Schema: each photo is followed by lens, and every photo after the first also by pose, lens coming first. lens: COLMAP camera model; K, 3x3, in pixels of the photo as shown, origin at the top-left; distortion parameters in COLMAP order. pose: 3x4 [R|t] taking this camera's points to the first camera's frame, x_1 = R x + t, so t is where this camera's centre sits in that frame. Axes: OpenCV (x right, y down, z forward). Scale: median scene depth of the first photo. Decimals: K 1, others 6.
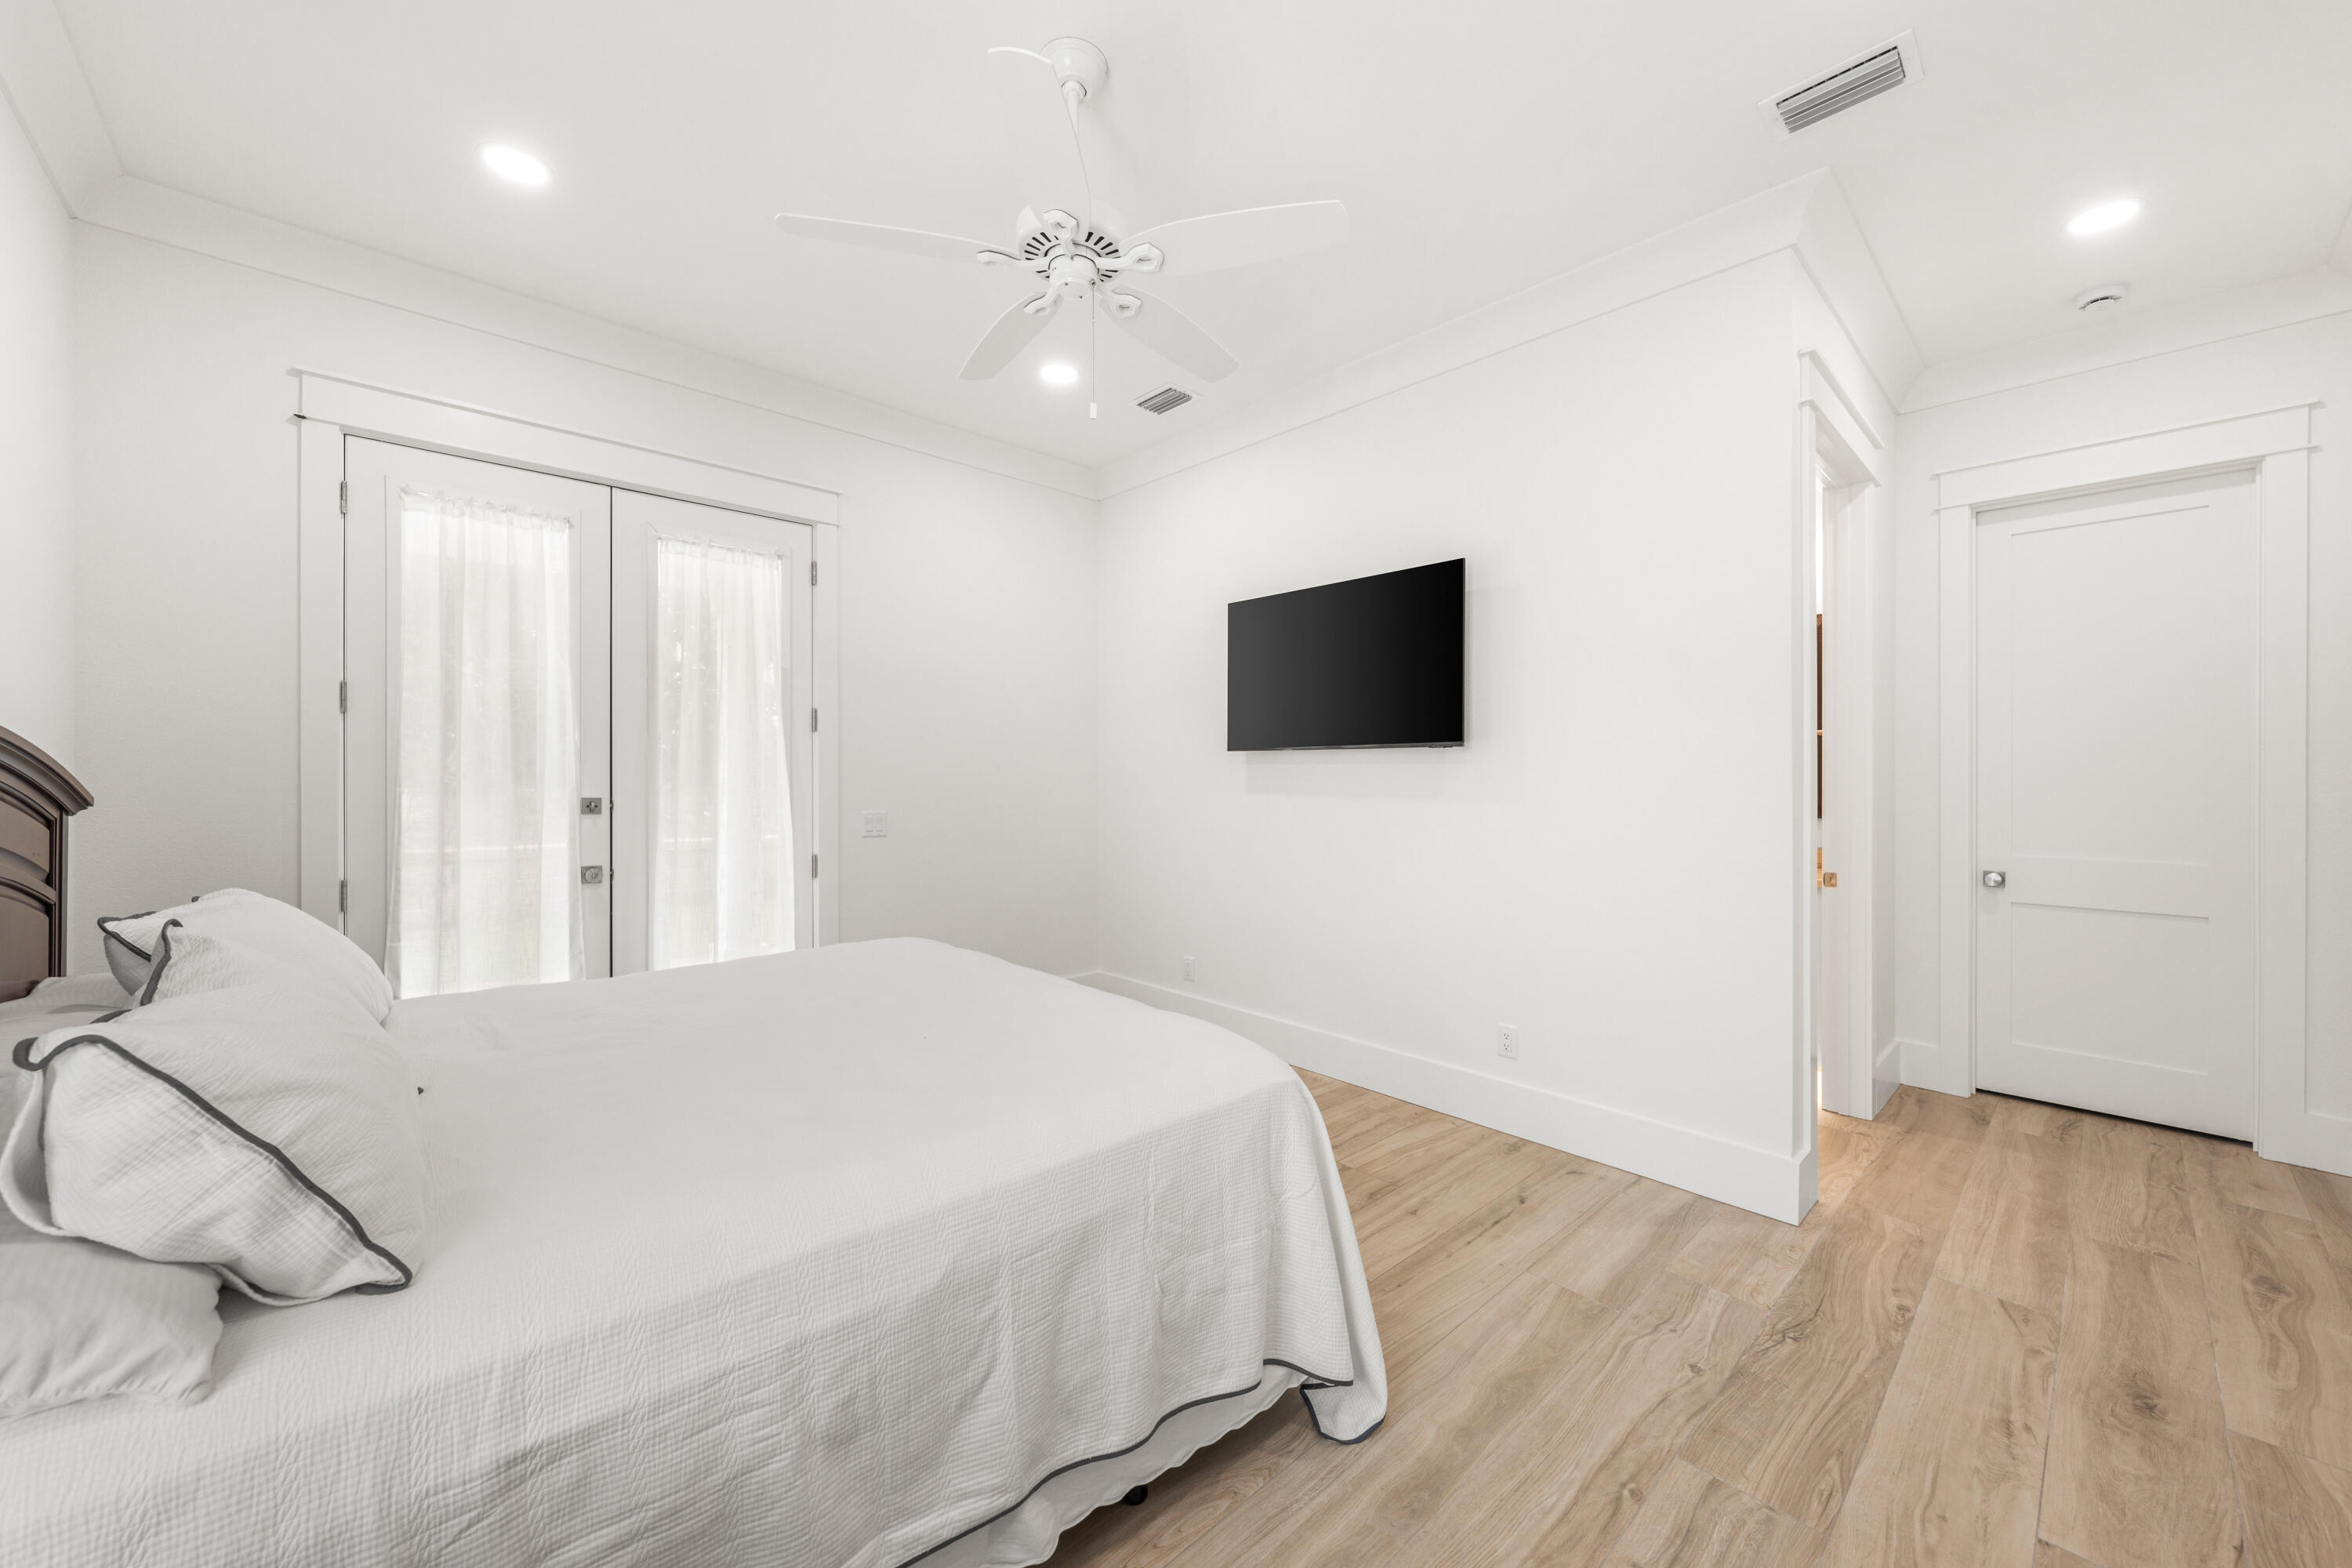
lens RADIAL K [[879.7, 0, 1173.9], [0, 879.7, 779.6], [0, 0, 1]] dist [0.000747, -0.000030]
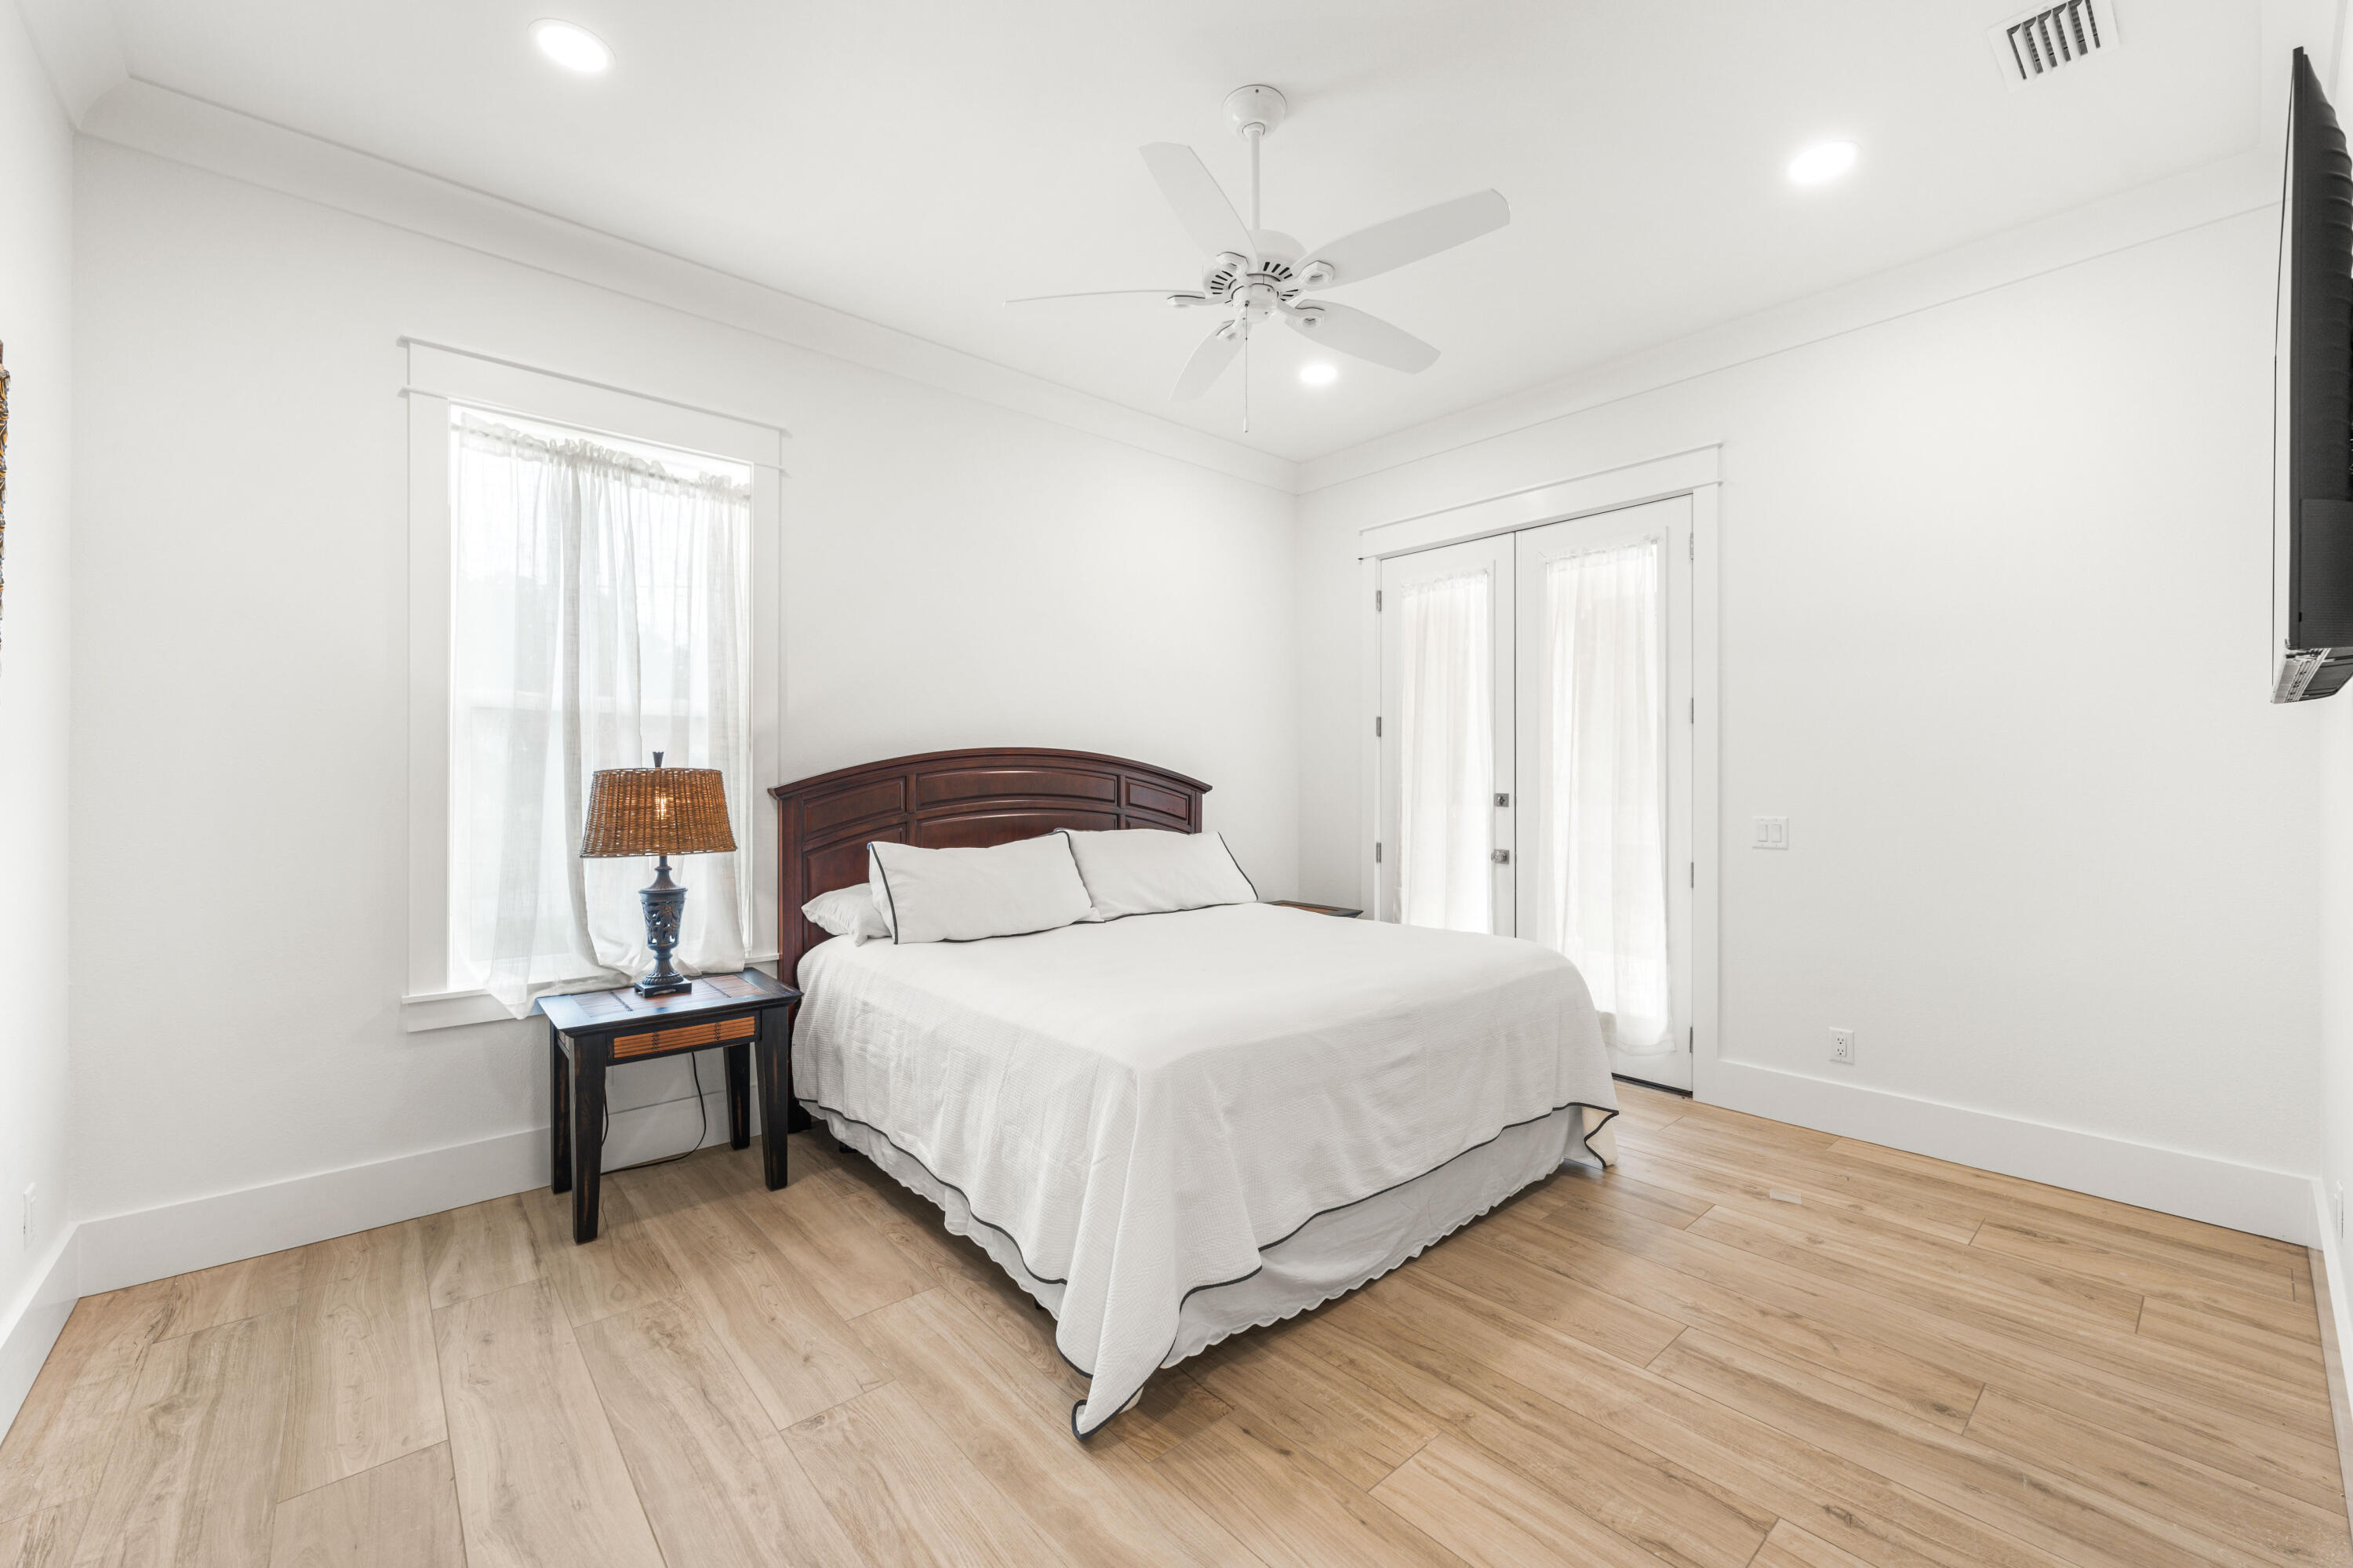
lens RADIAL K [[941.8, 0, 1175.4], [0, 941.8, 784.9], [0, 0, 1]] dist [-0.000989, -0.000040]
pose [[-0.031178, -0.002696, -0.999510, 1.248867], [-0.003762, 0.999990, -0.002580, 0.027526], [0.999507, 0.003680, -0.031187, 1.128948]]
